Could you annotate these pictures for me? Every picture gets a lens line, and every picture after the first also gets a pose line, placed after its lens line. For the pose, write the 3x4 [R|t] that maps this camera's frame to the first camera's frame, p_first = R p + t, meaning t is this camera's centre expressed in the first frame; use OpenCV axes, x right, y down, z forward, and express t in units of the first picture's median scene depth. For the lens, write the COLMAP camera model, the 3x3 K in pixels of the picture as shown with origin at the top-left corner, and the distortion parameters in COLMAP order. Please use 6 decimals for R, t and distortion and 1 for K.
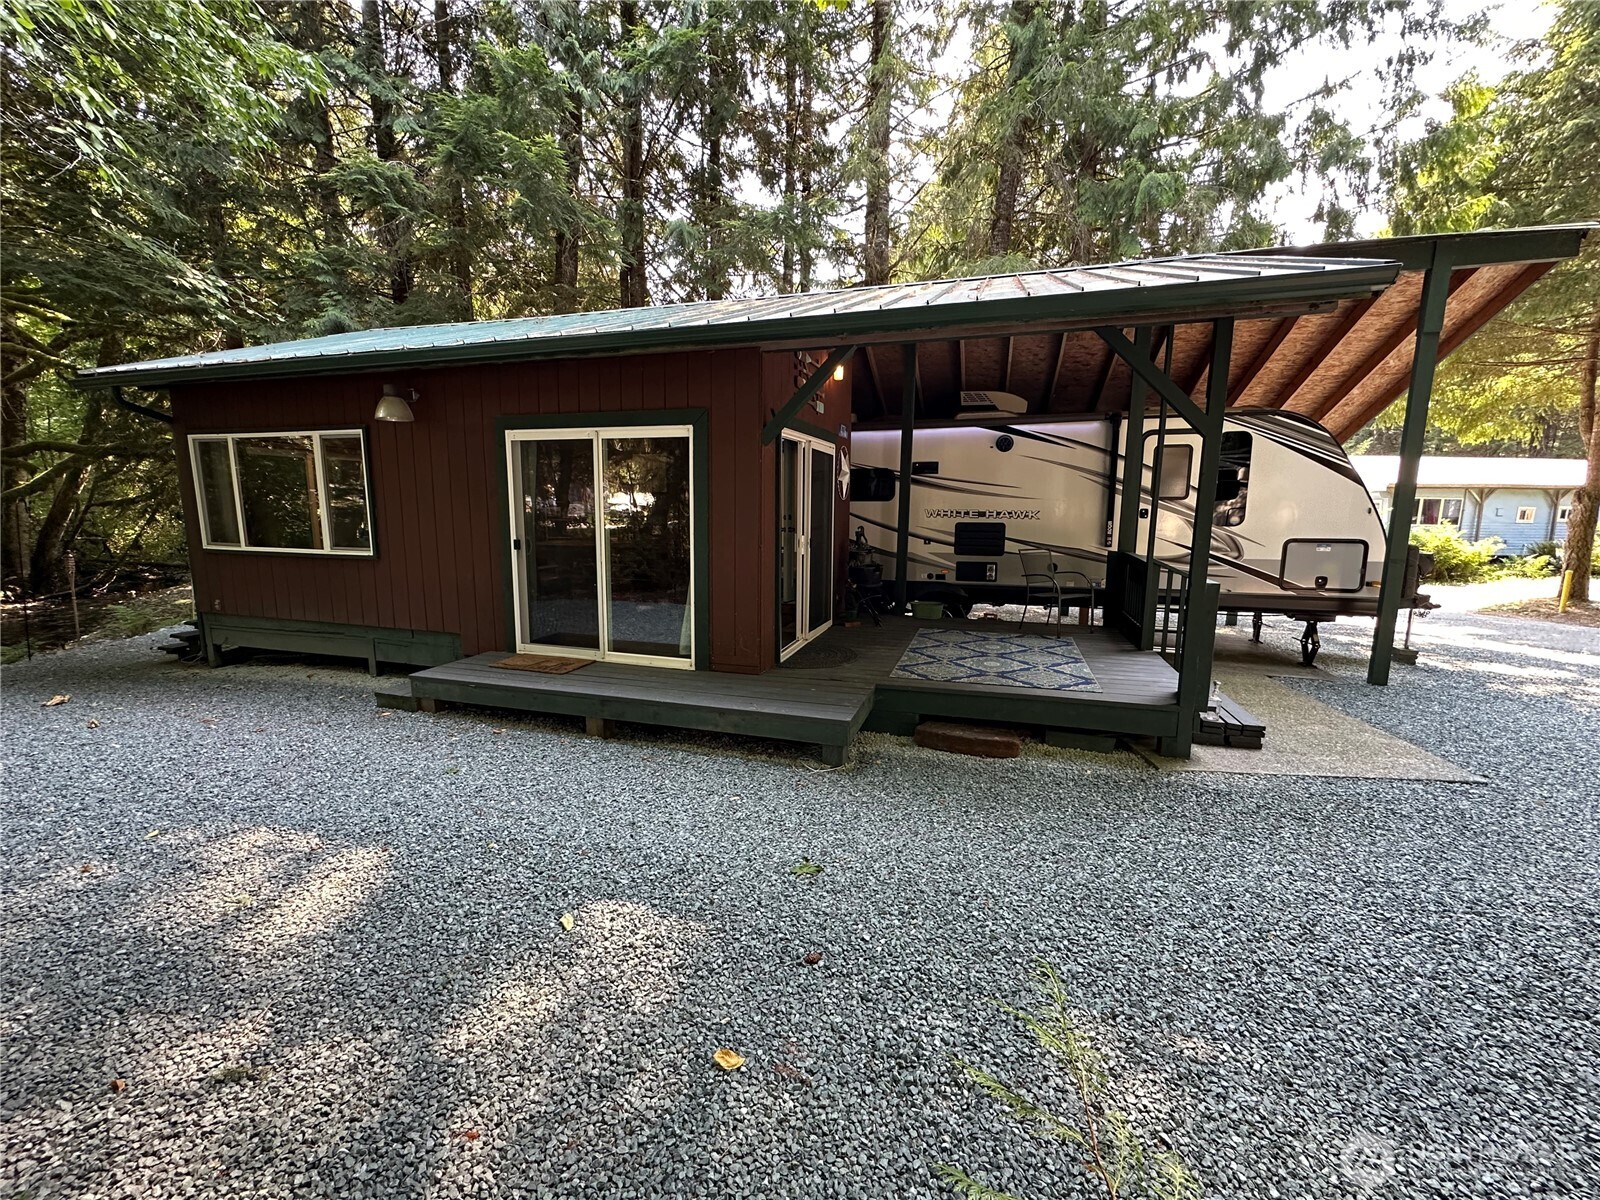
lens RADIAL K [[639.1, 0, 799.4], [0, 639.1, 600.0], [0, 0, 1]] dist [-0.003717, 0.000135]
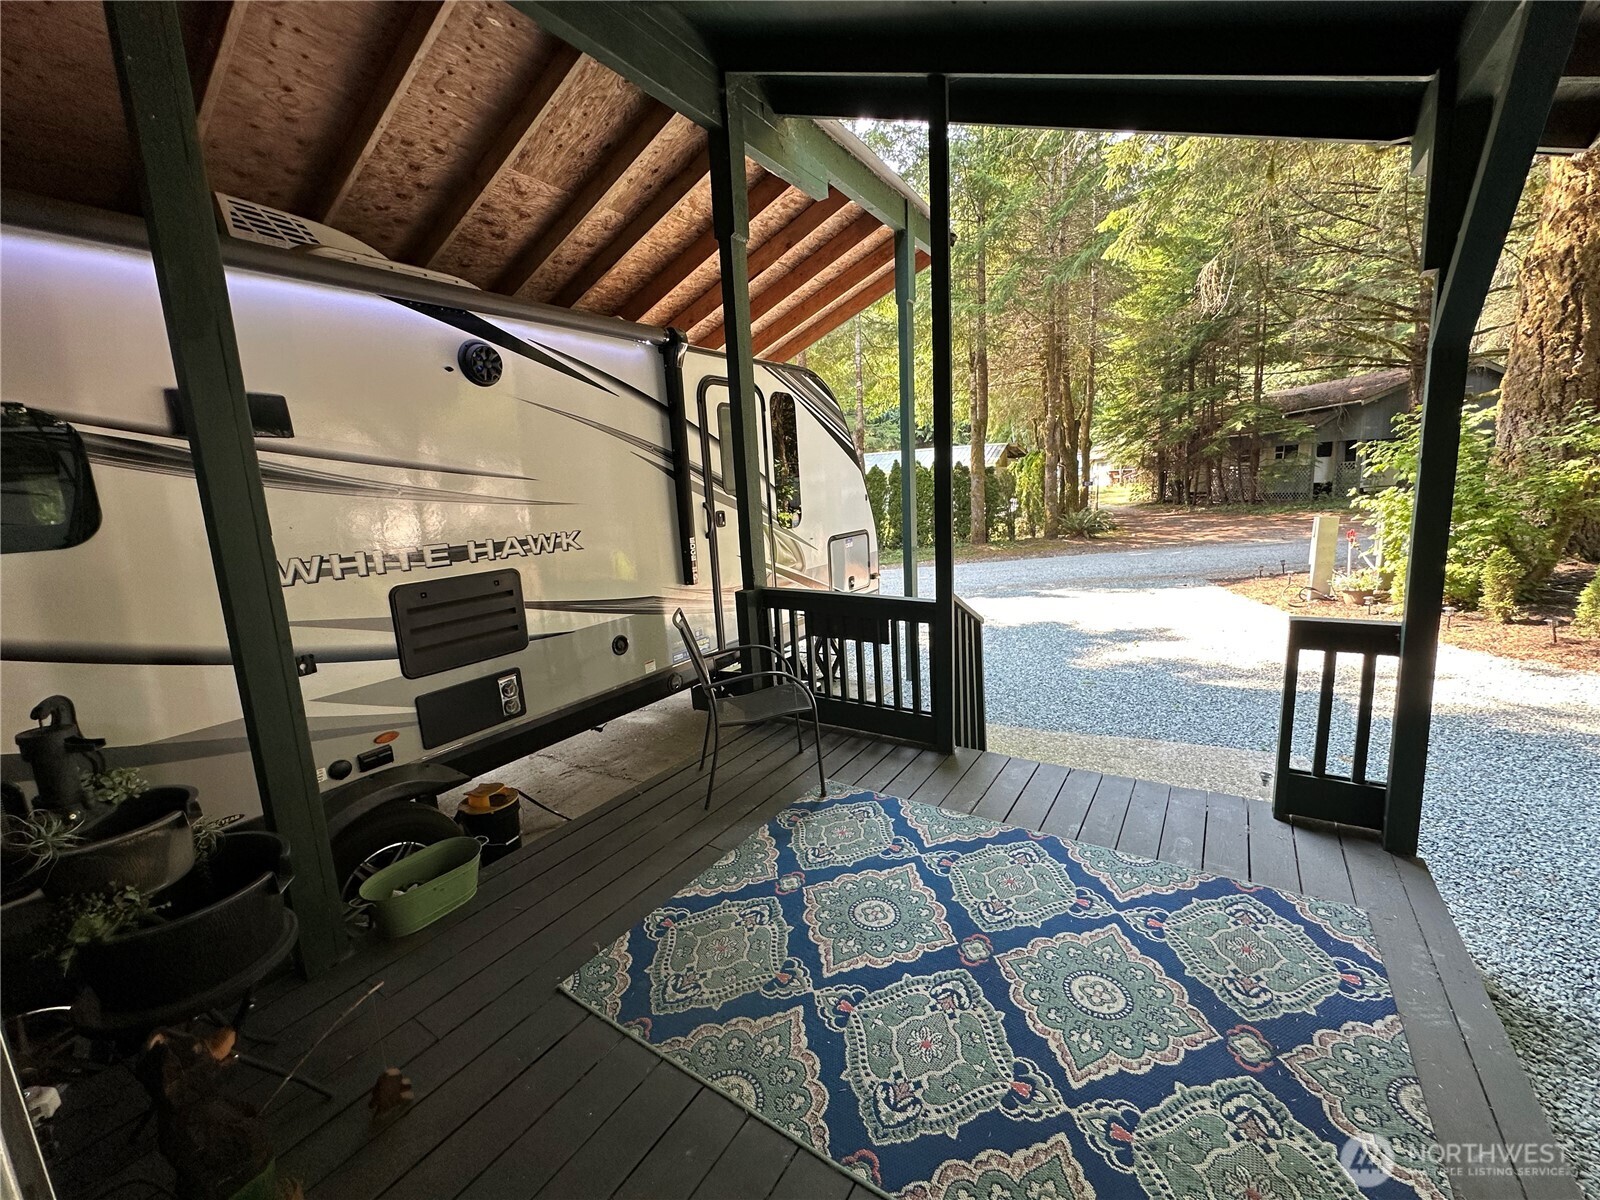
lens RADIAL K [[639.1, 0, 799.9], [0, 639.1, 599.5], [0, 0, 1]] dist [-0.003717, 0.000135]
pose [[0.272906, -0.188519, 0.943389, -0.010914], [0.198388, 0.970564, 0.136559, -0.119991], [-0.941363, 0.149889, 0.302273, 0.708759]]
